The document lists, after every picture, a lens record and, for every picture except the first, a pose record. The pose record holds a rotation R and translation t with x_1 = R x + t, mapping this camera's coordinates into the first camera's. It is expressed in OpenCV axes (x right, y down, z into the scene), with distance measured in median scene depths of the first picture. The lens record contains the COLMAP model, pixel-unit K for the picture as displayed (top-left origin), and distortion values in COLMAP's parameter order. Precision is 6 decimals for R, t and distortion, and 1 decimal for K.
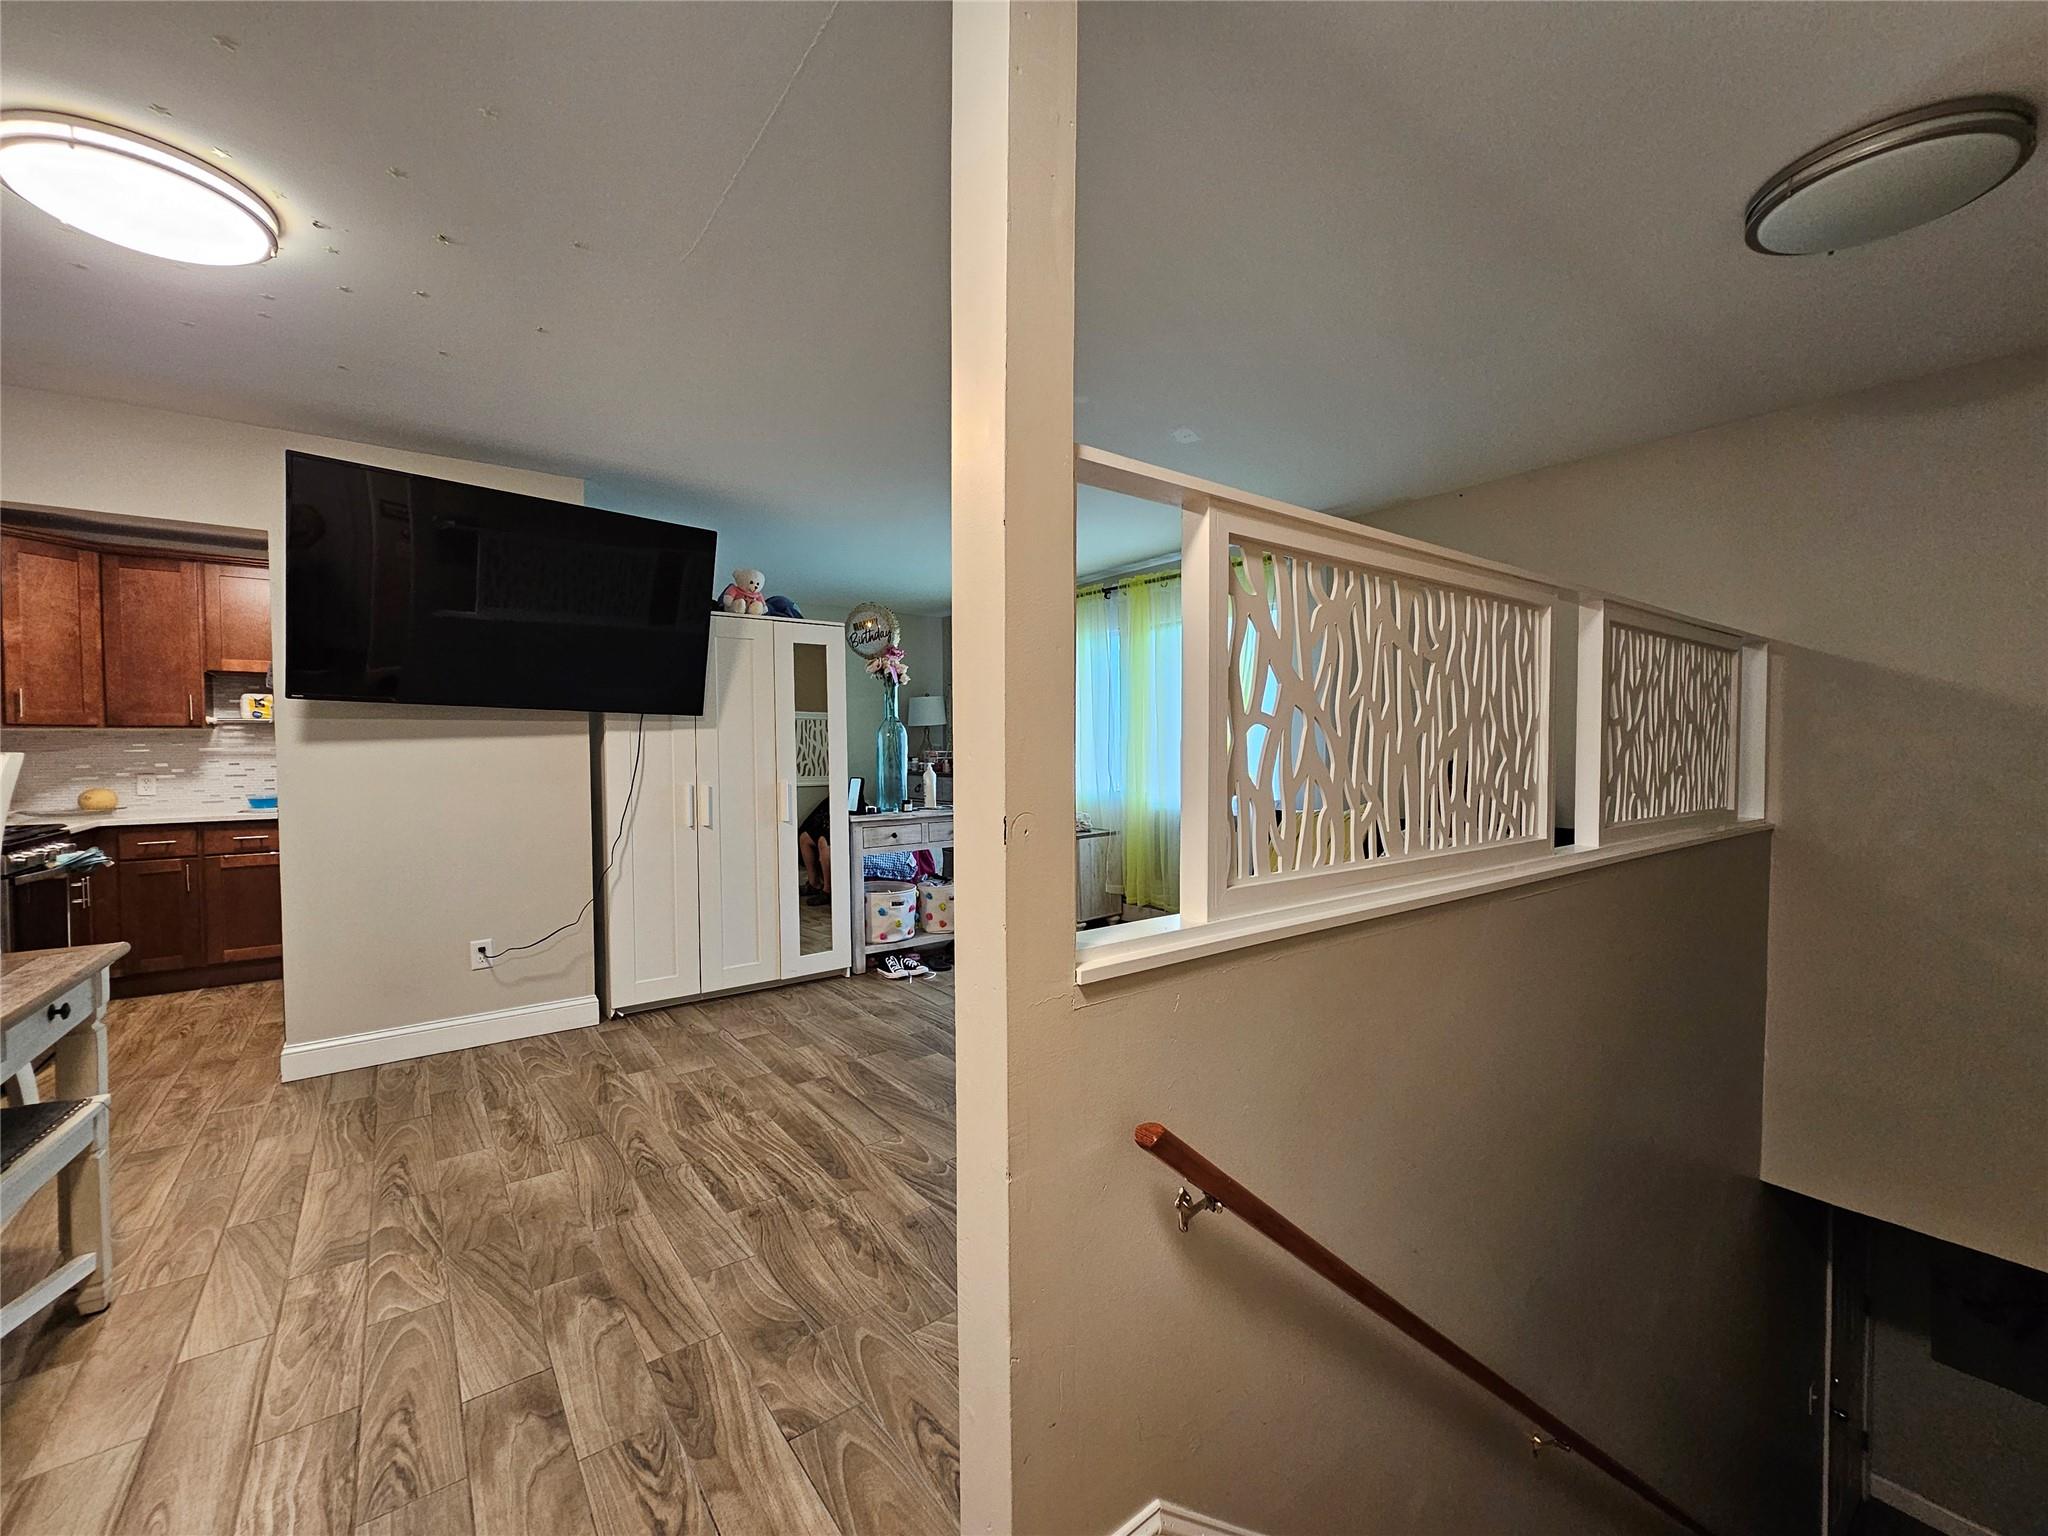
lens RADIAL K [[835.8, 0, 1021.6], [0, 835.8, 771.8], [0, 0, 1]] dist [-0.002246, 0.000041]
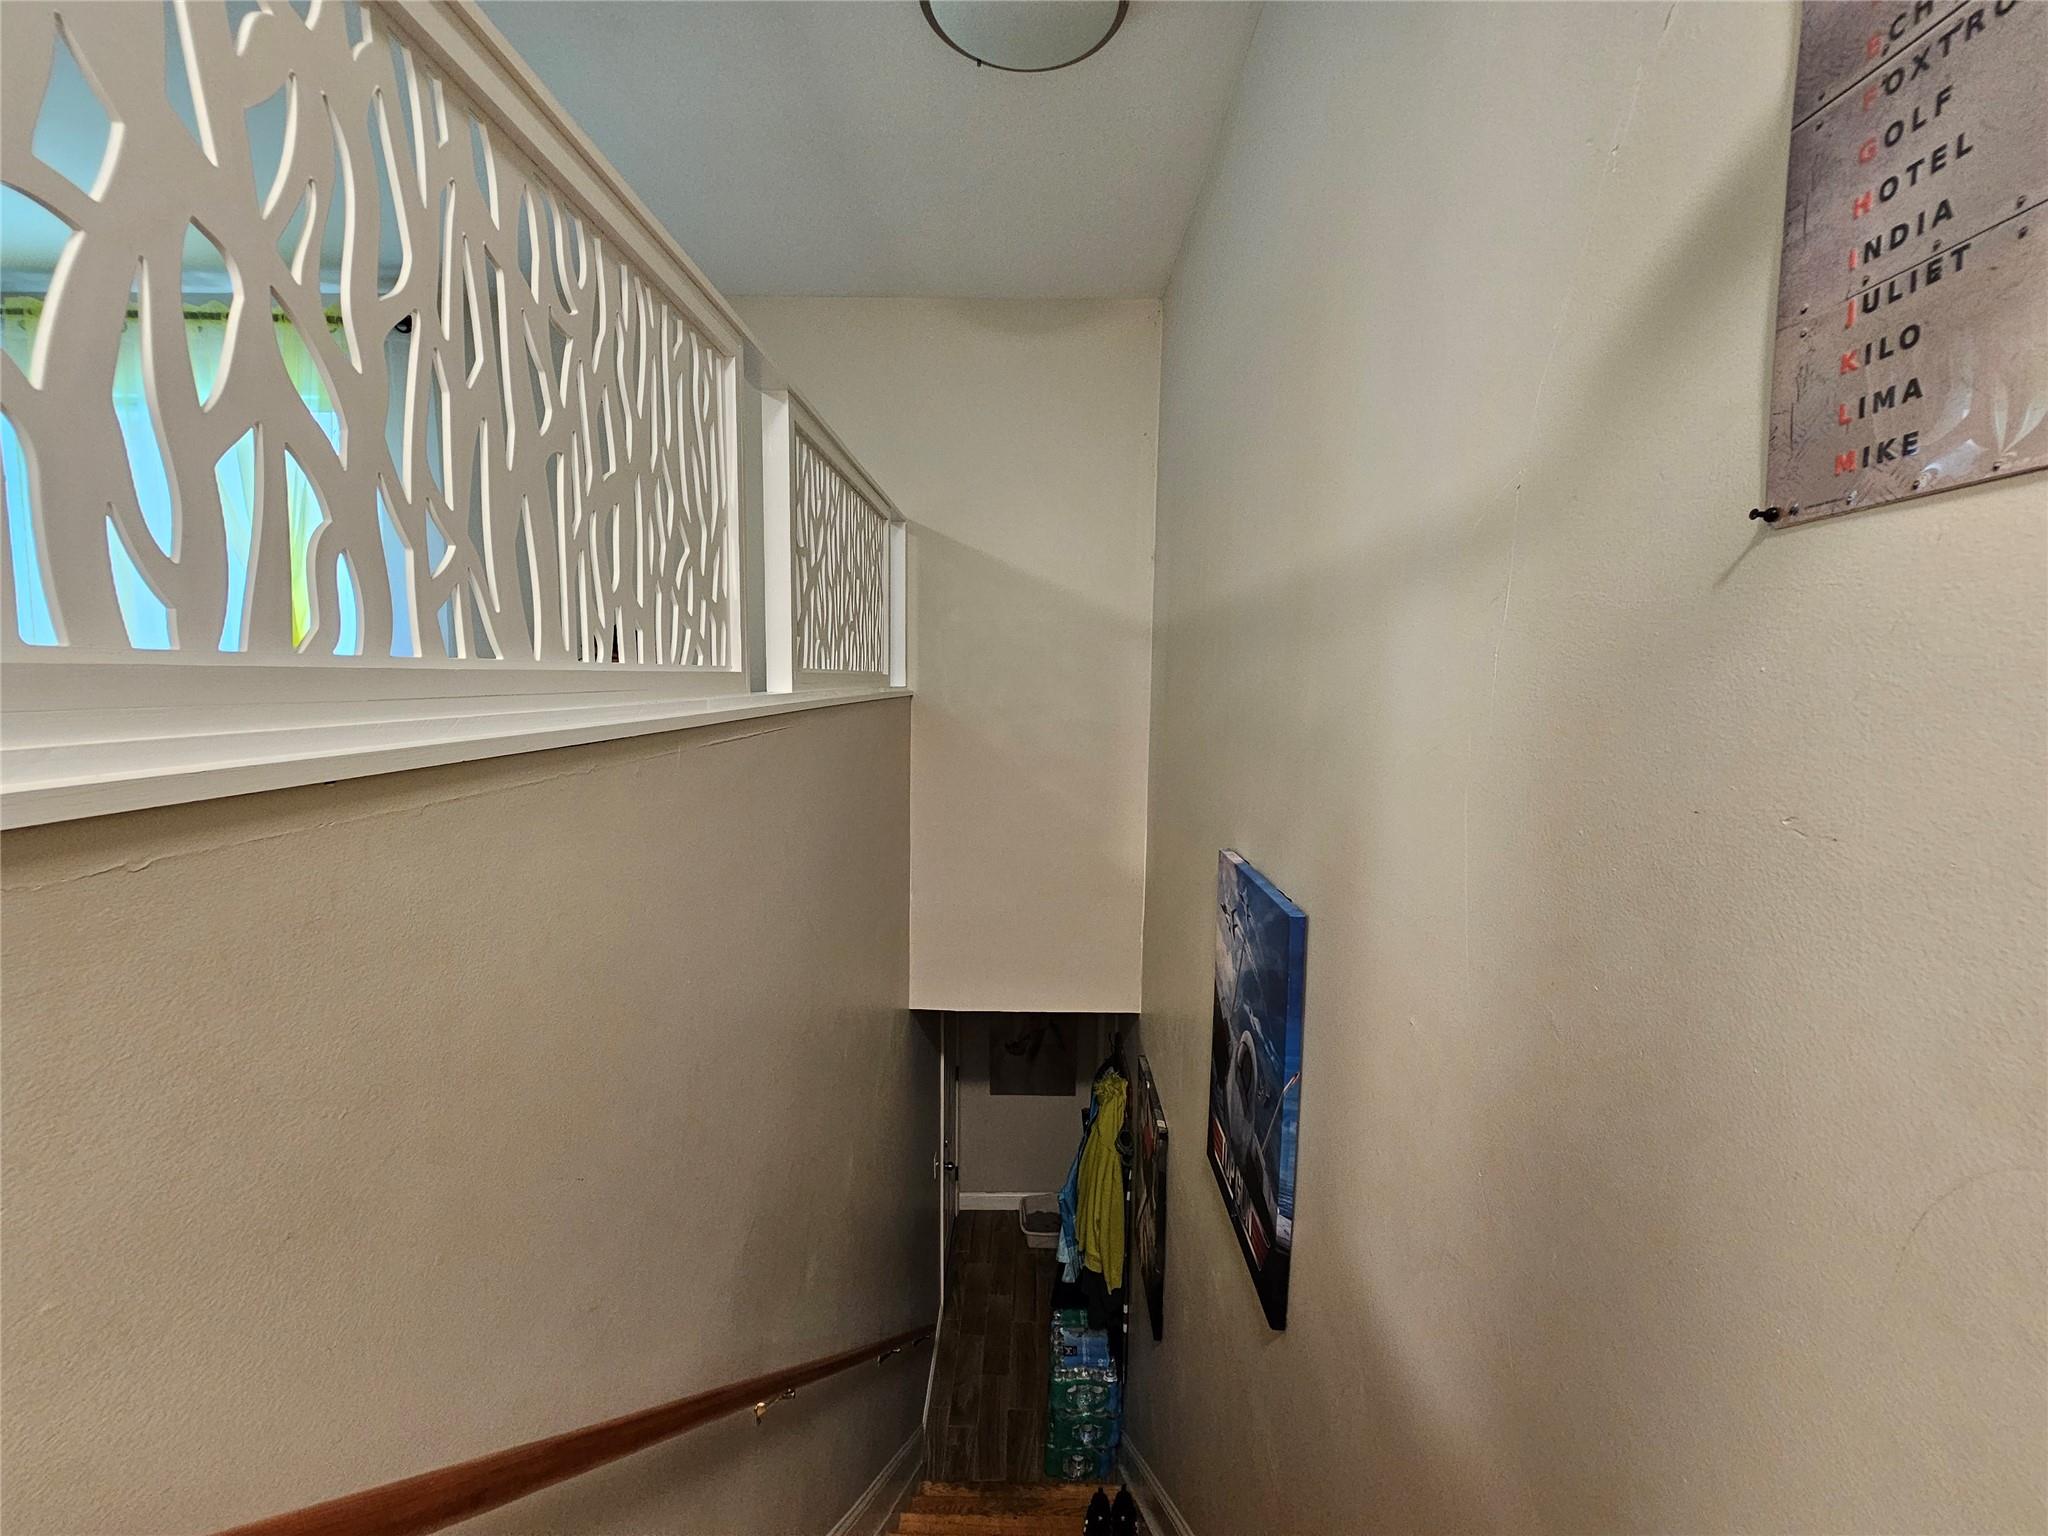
lens RADIAL K [[835.8, 0, 1016.8], [0, 835.8, 770.9], [0, 0, 1]] dist [-0.002246, 0.000041]
pose [[0.614914, -0.076415, 0.784883, 0.172226], [0.007508, 0.995816, 0.091069, 0.103752], [-0.788558, -0.050107, 0.612915, 0.321351]]
